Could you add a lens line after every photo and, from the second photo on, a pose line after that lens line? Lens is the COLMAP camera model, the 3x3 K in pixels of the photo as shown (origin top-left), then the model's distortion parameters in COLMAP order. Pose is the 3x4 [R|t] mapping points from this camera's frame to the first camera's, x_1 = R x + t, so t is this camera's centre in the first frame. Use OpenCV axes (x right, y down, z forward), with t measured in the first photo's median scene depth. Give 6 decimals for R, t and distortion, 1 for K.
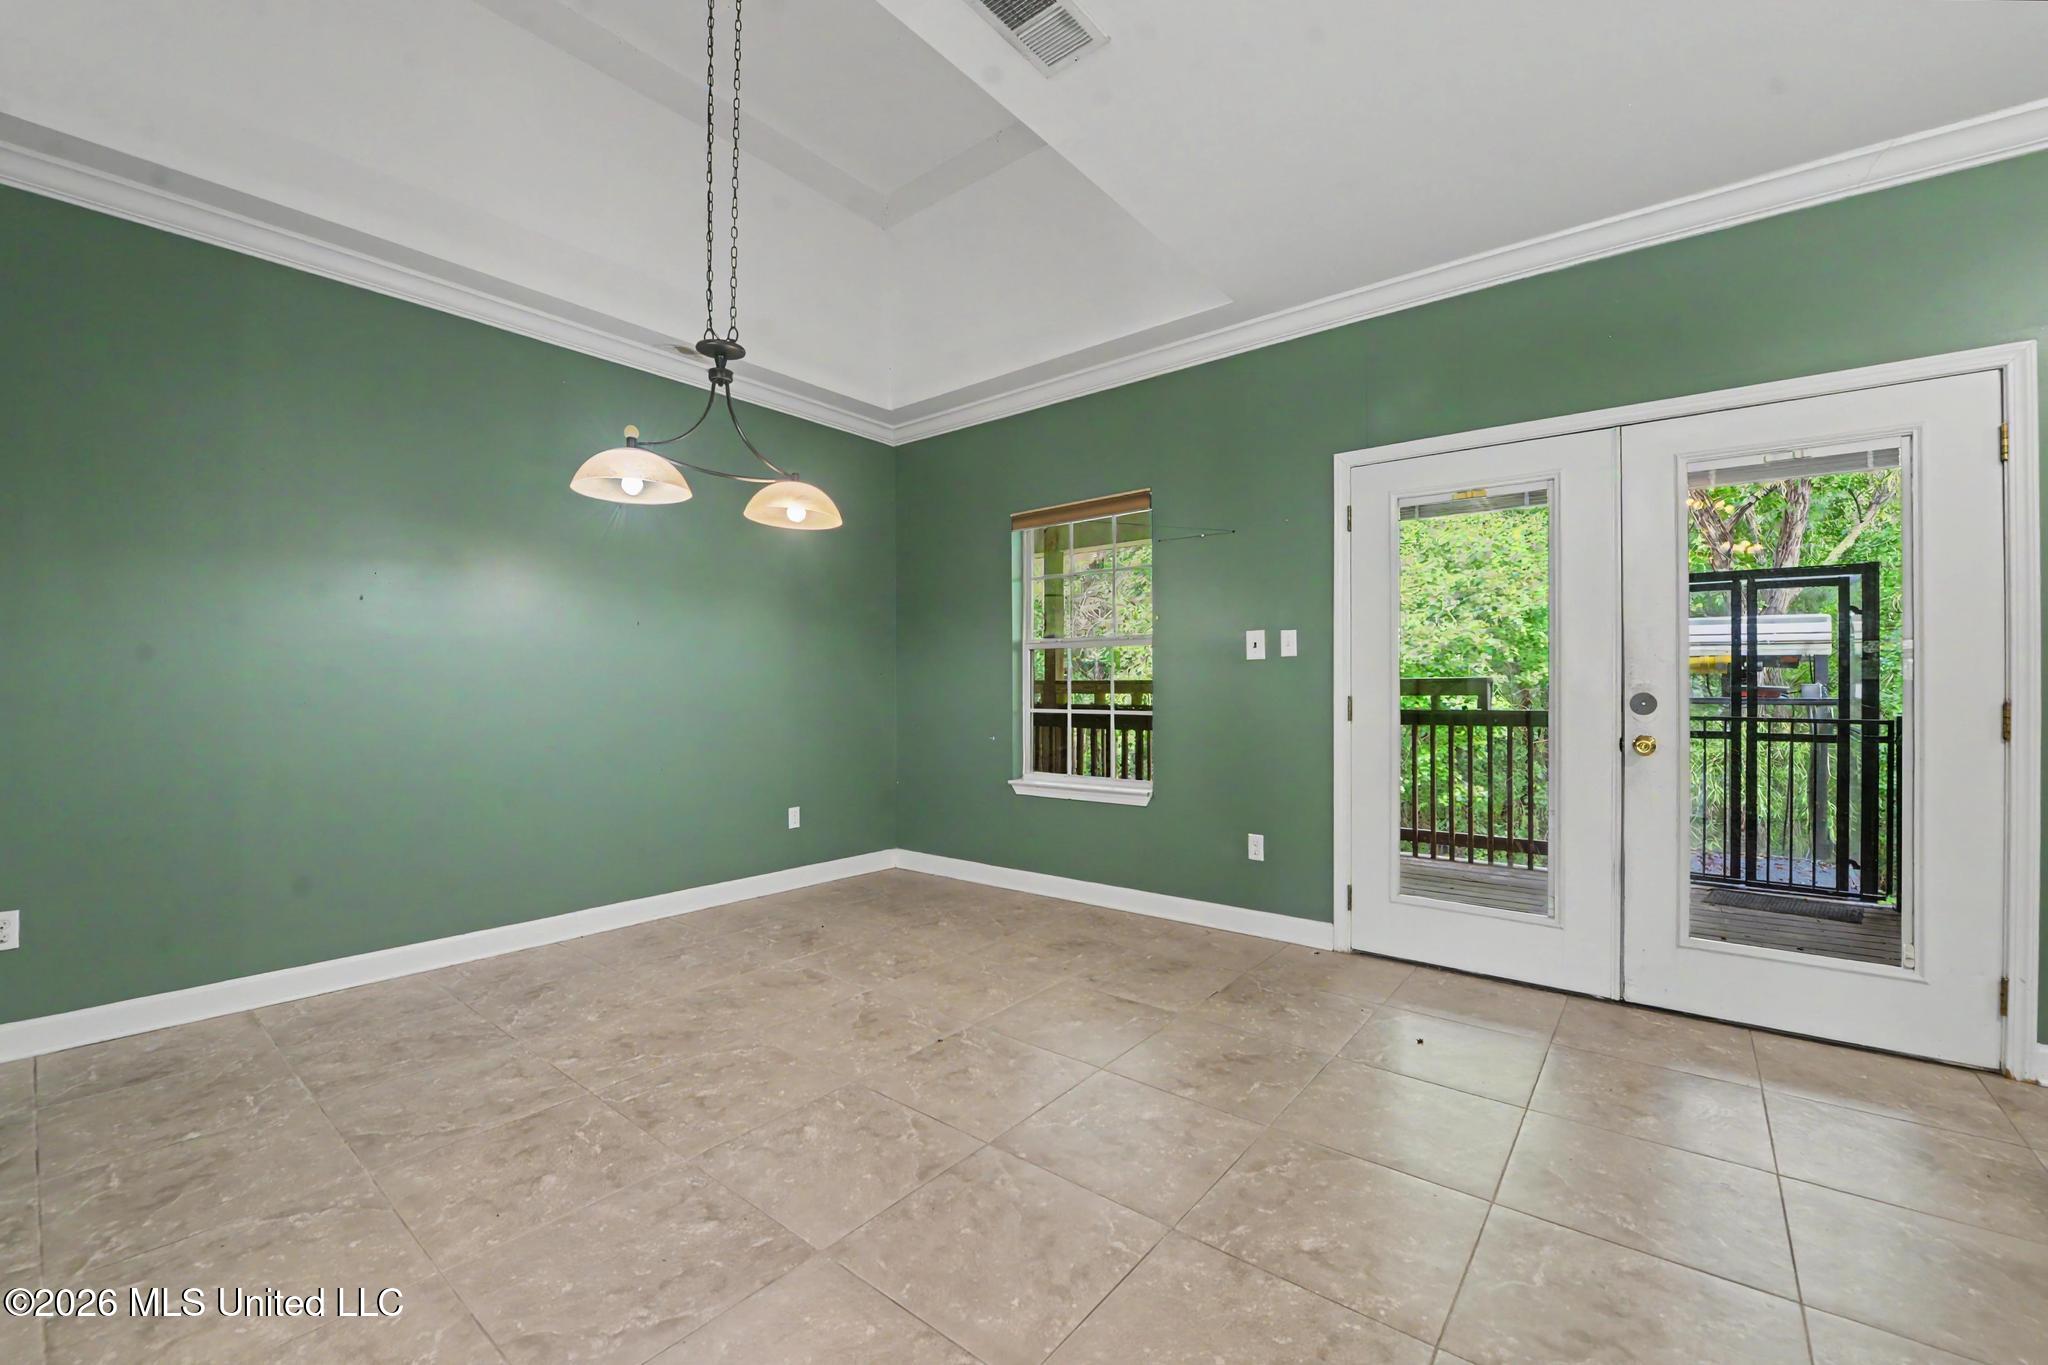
lens RADIAL K [[837.4, 0, 1024.0], [0, 837.4, 682.5], [0, 0, 1]] dist [-0.000413, -0.000030]
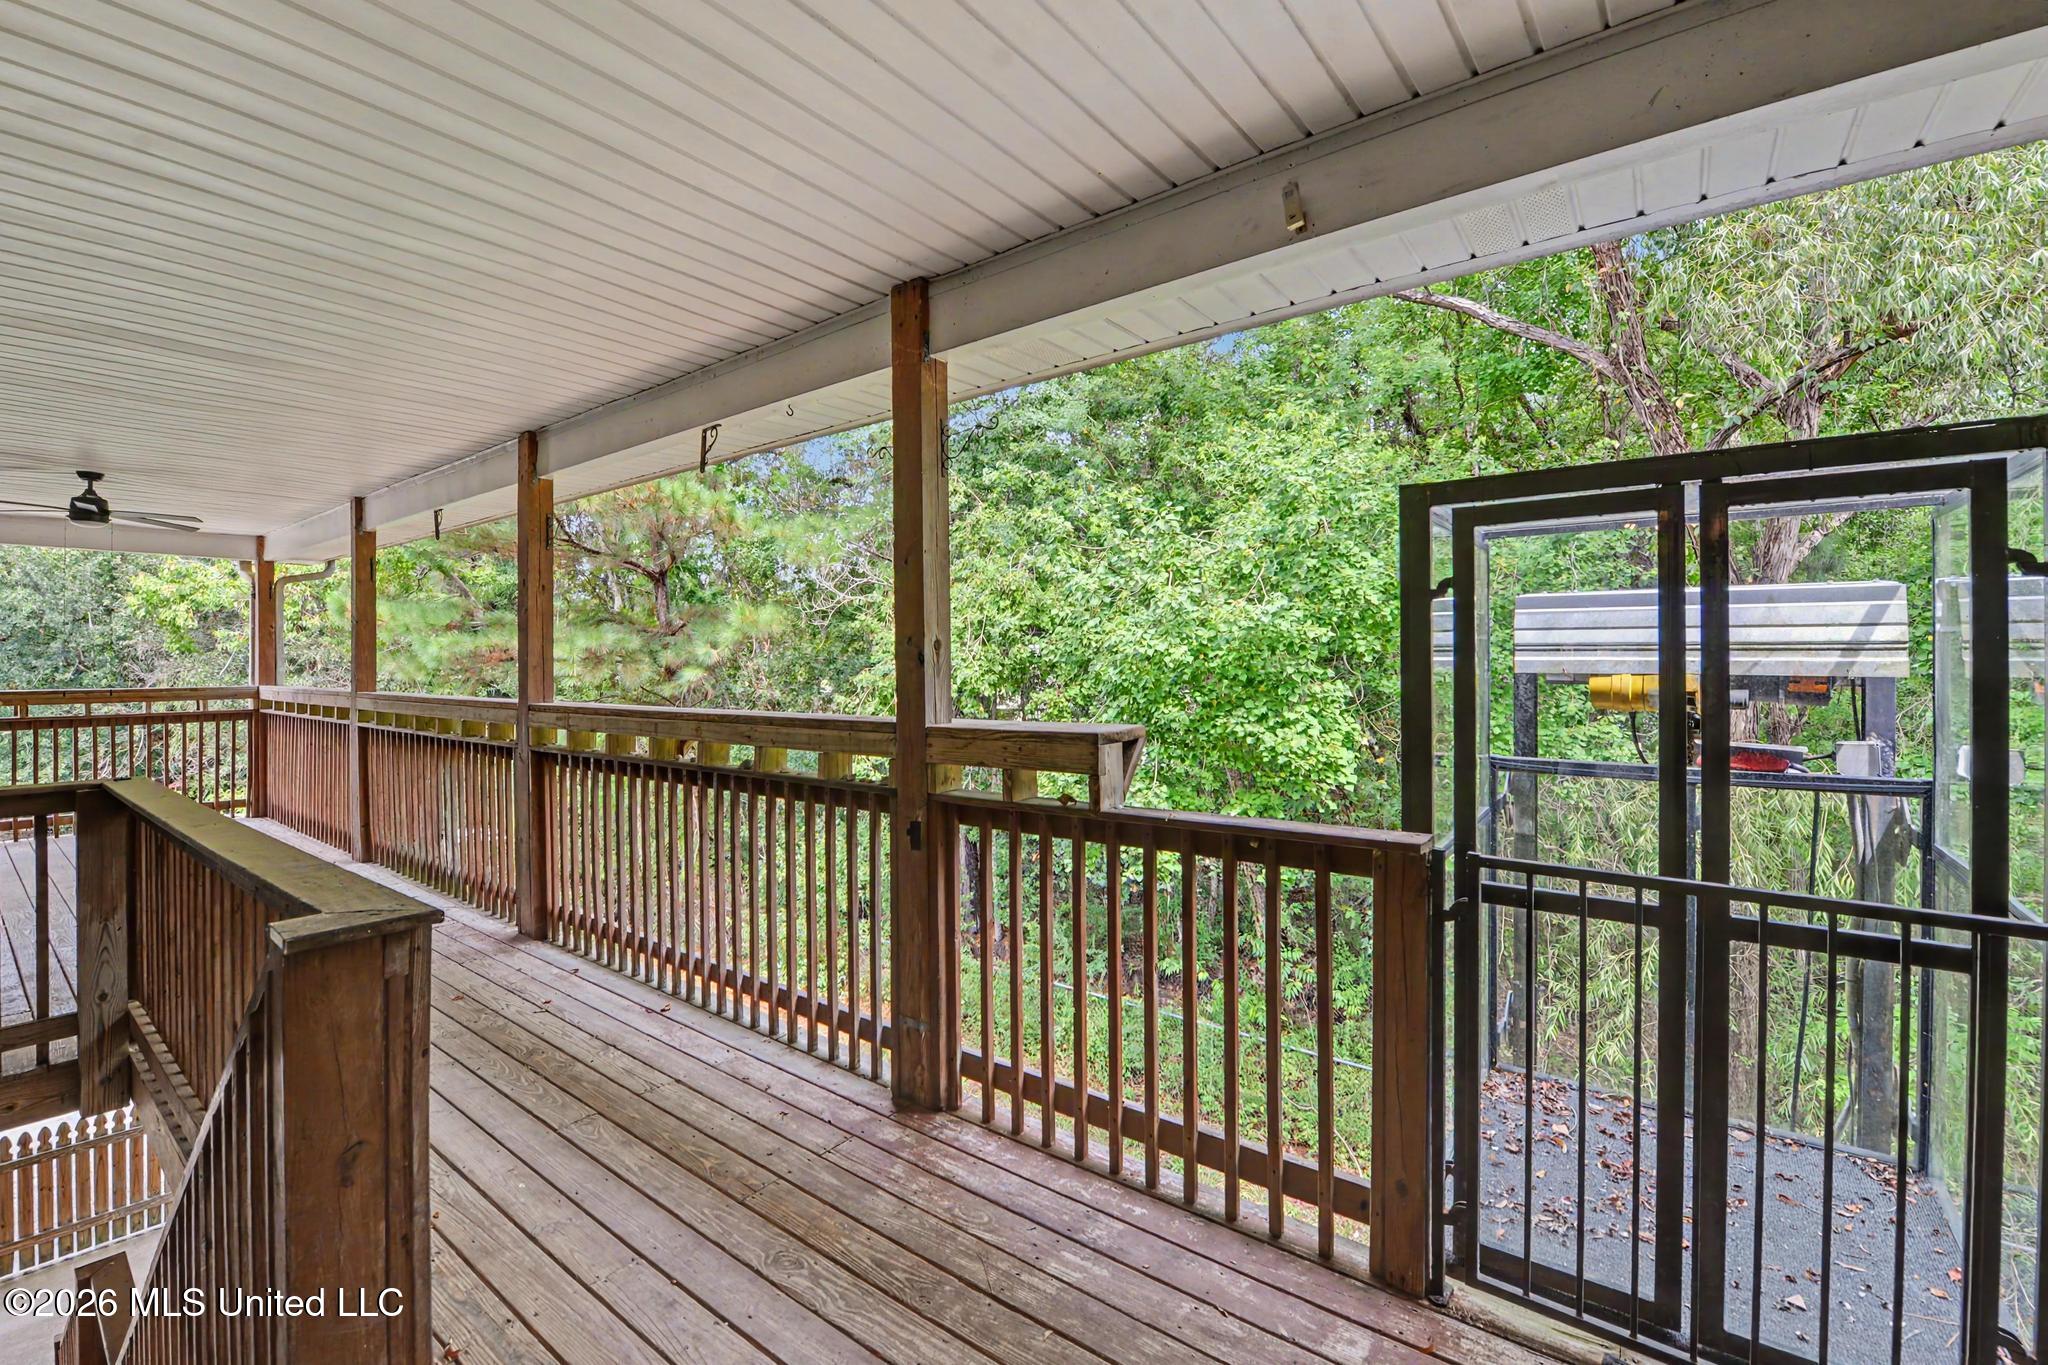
lens RADIAL K [[859.9, 0, 1019.8], [0, 859.9, 669.3], [0, 0, 1]] dist [0.002050, -0.000056]
pose [[0.999834, -0.003859, 0.017826, 0.501168], [0.003695, 0.999950, 0.009255, -0.041531], [-0.017861, -0.009188, 0.999798, 0.563488]]
